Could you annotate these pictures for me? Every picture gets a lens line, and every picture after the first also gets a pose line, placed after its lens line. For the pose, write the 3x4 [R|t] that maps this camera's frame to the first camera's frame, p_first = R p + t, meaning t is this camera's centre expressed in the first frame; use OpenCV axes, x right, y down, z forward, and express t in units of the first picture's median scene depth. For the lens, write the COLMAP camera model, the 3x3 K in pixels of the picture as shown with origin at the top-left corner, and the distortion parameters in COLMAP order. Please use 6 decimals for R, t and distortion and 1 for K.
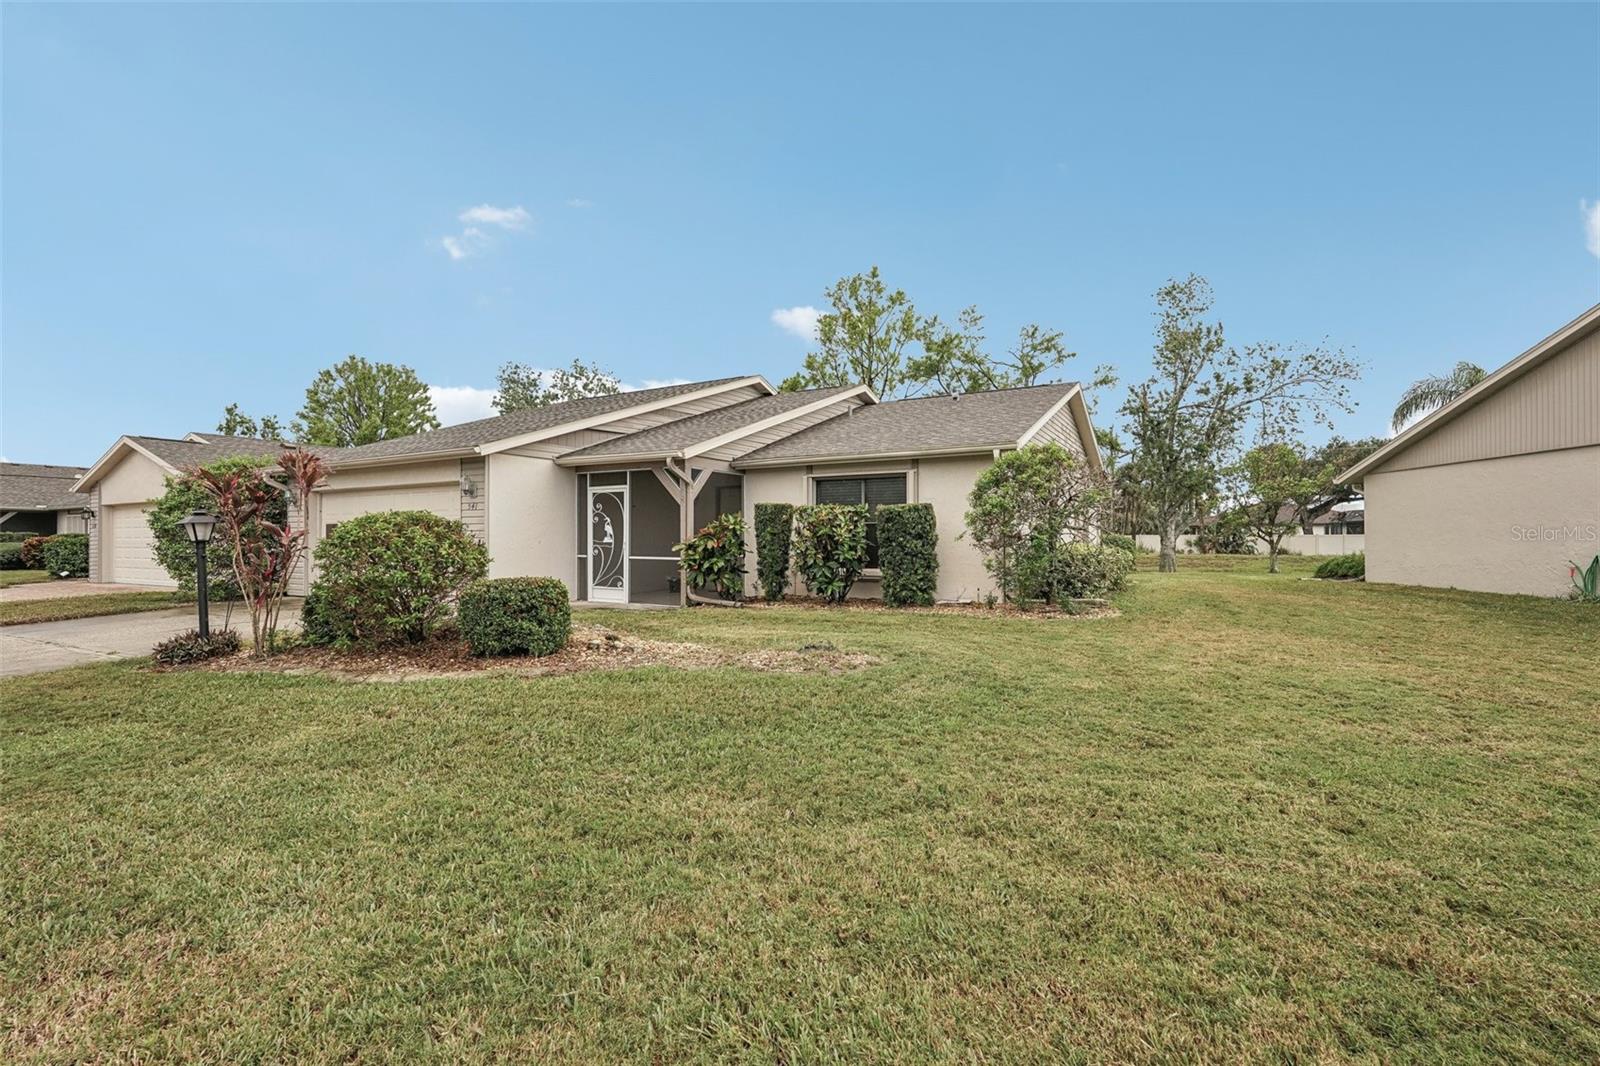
lens RADIAL K [[727.9, 0, 793.2], [0, 727.9, 530.2], [0, 0, 1]] dist [-0.016179, 0.009386]
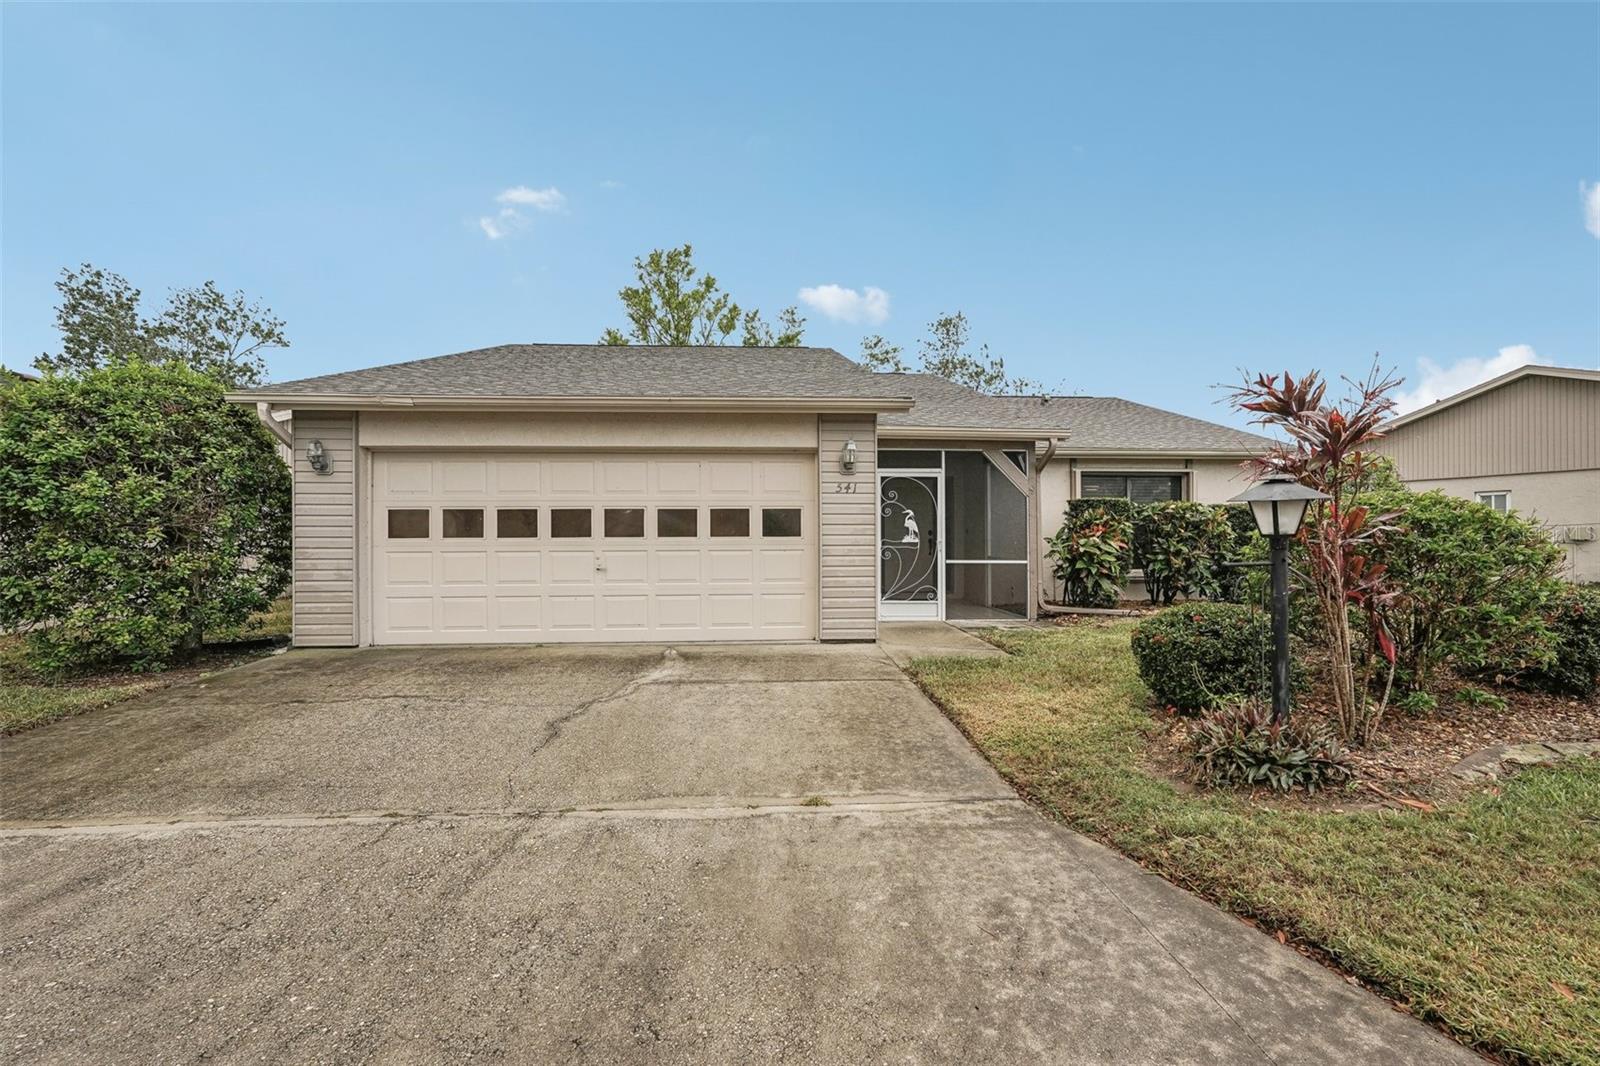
lens RADIAL K [[727.9, 0, 793.2], [0, 727.9, 530.2], [0, 0, 1]] dist [-0.016179, 0.009386]
pose [[0.837884, 0.008528, 0.545782, -0.780795], [-0.007354, 0.999964, -0.004335, 0.008370], [-0.545799, -0.000381, 0.837916, 0.431114]]
